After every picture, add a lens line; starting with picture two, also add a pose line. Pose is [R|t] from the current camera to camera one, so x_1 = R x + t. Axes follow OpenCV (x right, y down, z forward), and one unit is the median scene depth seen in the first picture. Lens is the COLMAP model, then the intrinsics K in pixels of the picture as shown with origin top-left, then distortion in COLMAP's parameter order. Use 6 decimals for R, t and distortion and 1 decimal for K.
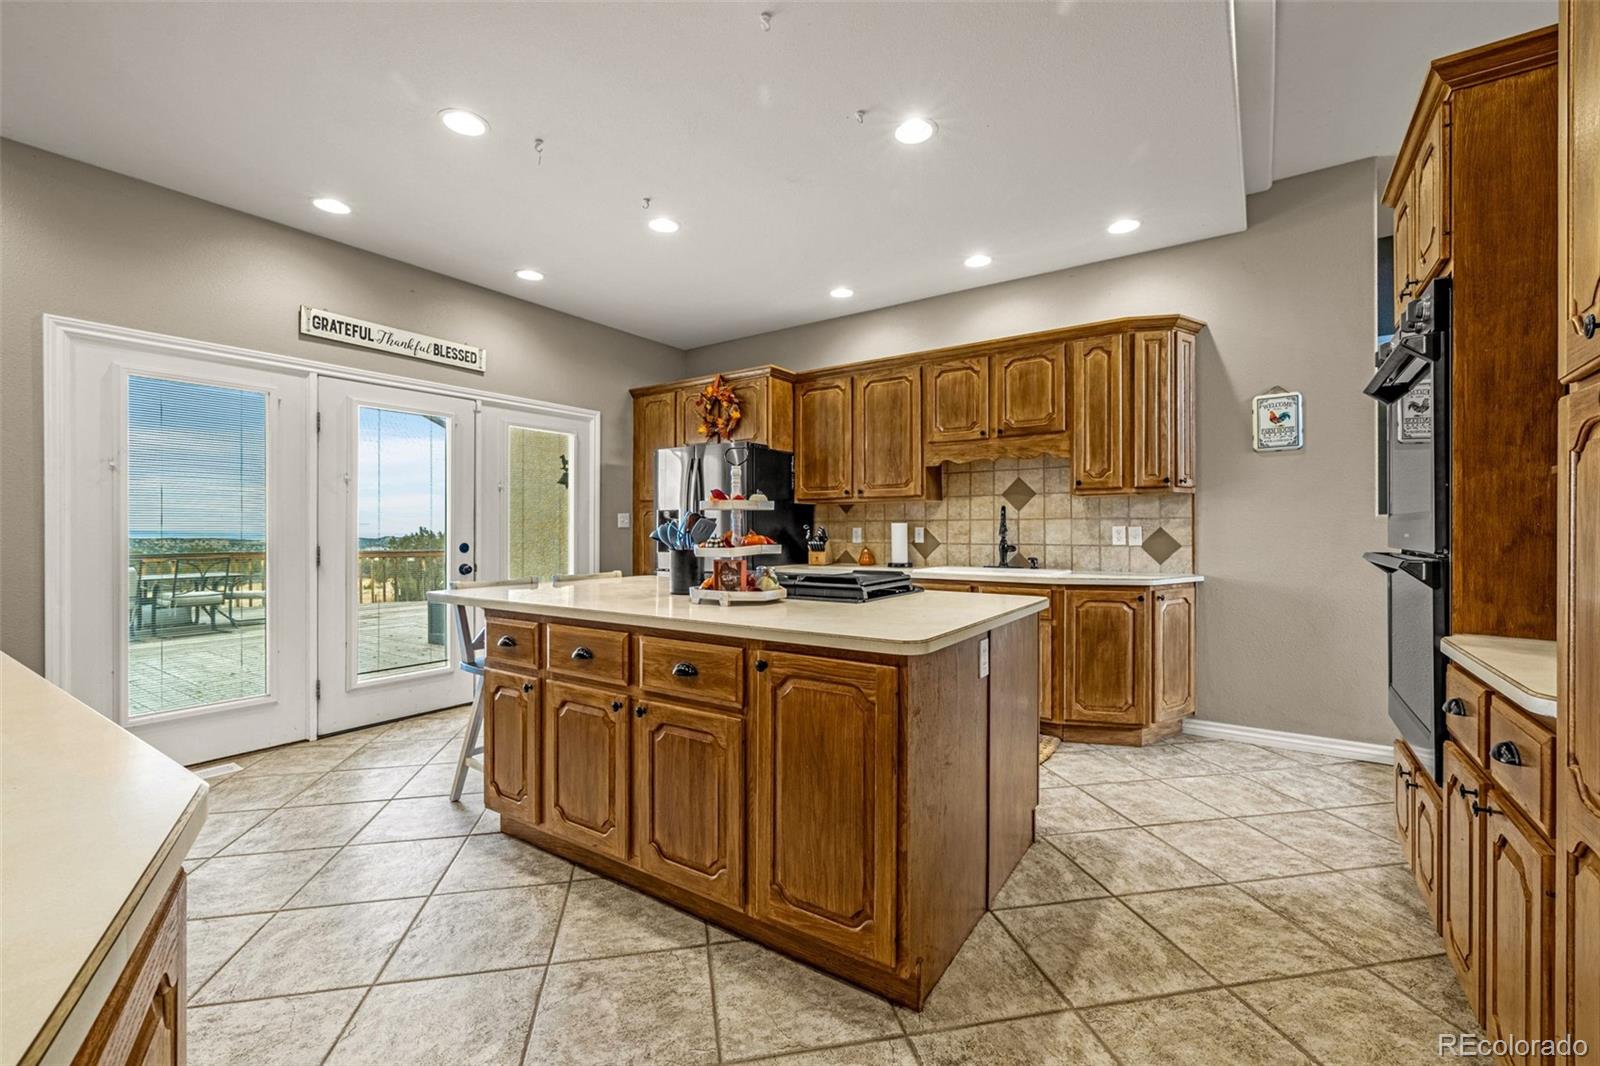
lens RADIAL K [[704.2, 0, 787.4], [0, 704.2, 525.5], [0, 0, 1]] dist [0.001598, -0.000011]
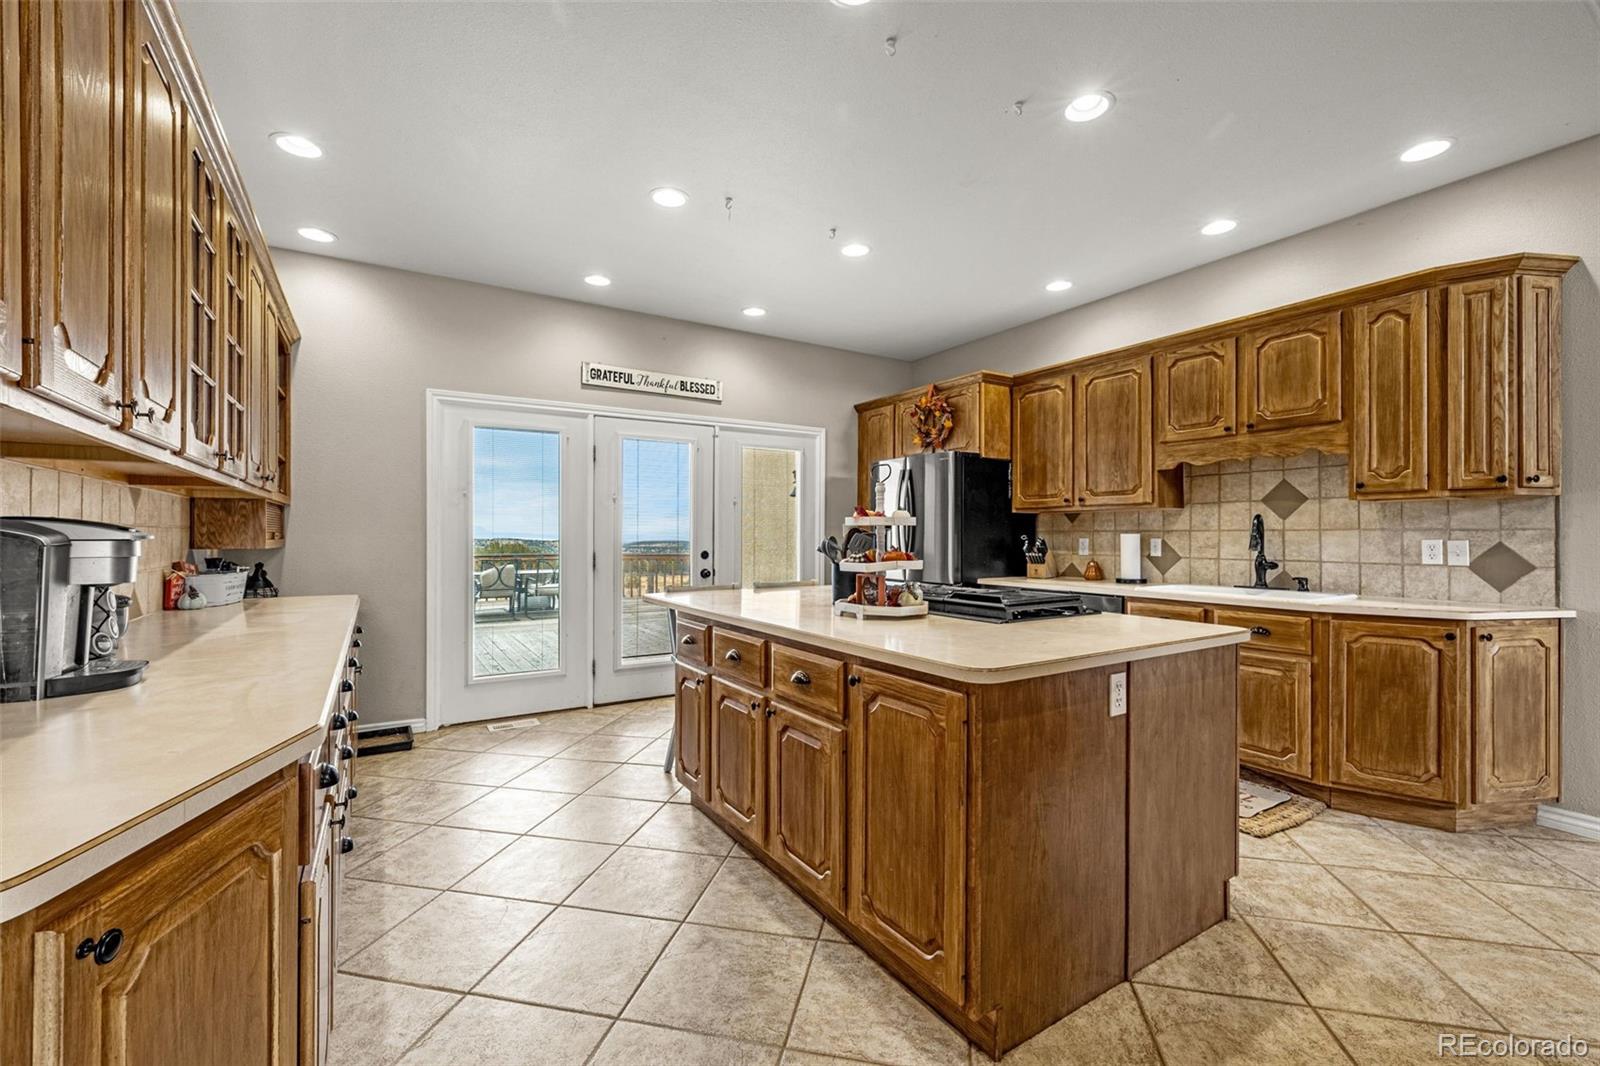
lens RADIAL K [[704.2, 0, 787.4], [0, 704.2, 525.5], [0, 0, 1]] dist [0.001598, -0.000011]
pose [[0.907606, -0.002771, -0.419815, 0.169775], [0.001175, 0.999991, -0.004062, -0.013341], [0.419822, 0.003193, 0.907601, 0.010516]]
